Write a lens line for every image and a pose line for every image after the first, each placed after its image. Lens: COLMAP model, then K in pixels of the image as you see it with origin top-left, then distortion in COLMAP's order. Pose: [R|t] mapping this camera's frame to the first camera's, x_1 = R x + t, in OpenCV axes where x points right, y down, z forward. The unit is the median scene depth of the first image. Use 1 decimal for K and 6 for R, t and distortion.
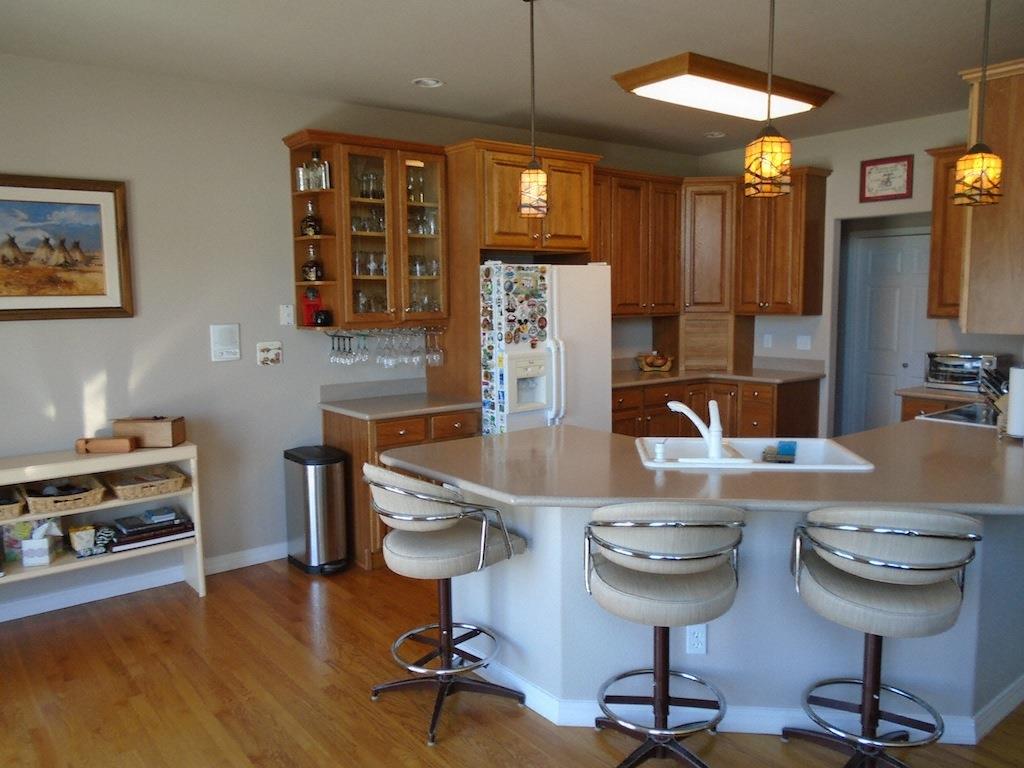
lens RADIAL K [[791.8, 0, 512.0], [0, 791.8, 384.0], [0, 0, 1]] dist [-0.010579, 0.007703]
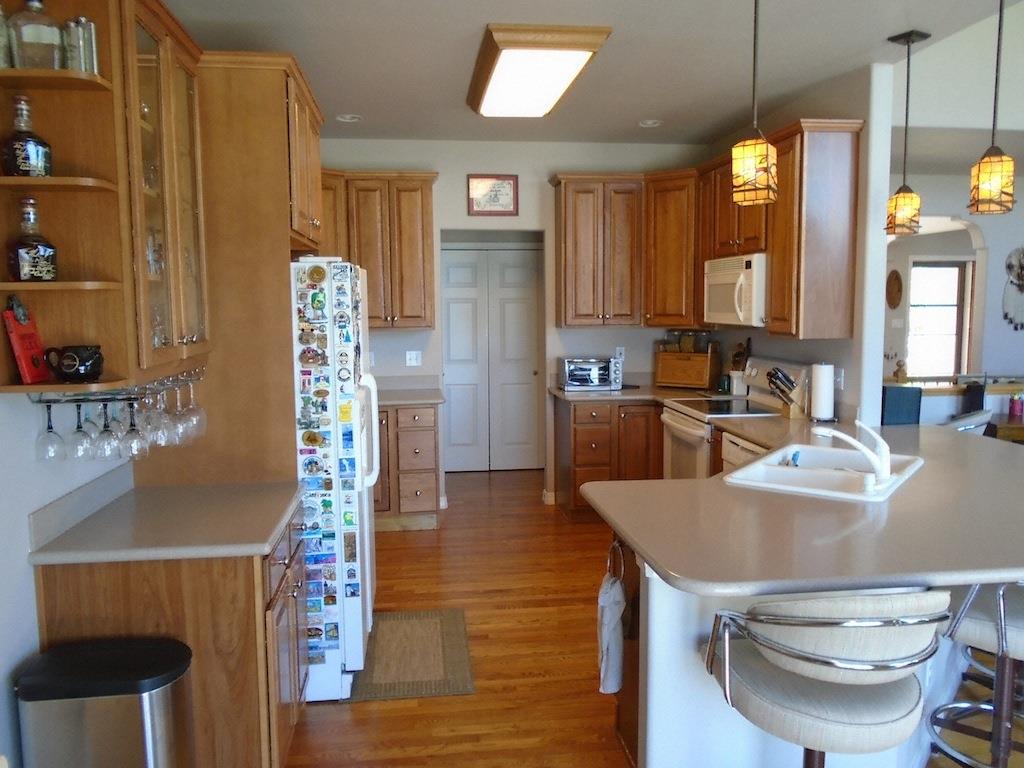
lens RADIAL K [[791.8, 0, 512.0], [0, 791.8, 384.0], [0, 0, 1]] dist [-0.010579, 0.007703]
pose [[0.516967, -0.084908, 0.851784, -0.484338], [0.096627, 0.994497, 0.040488, -0.064060], [-0.850534, 0.061375, 0.522327, 0.538657]]
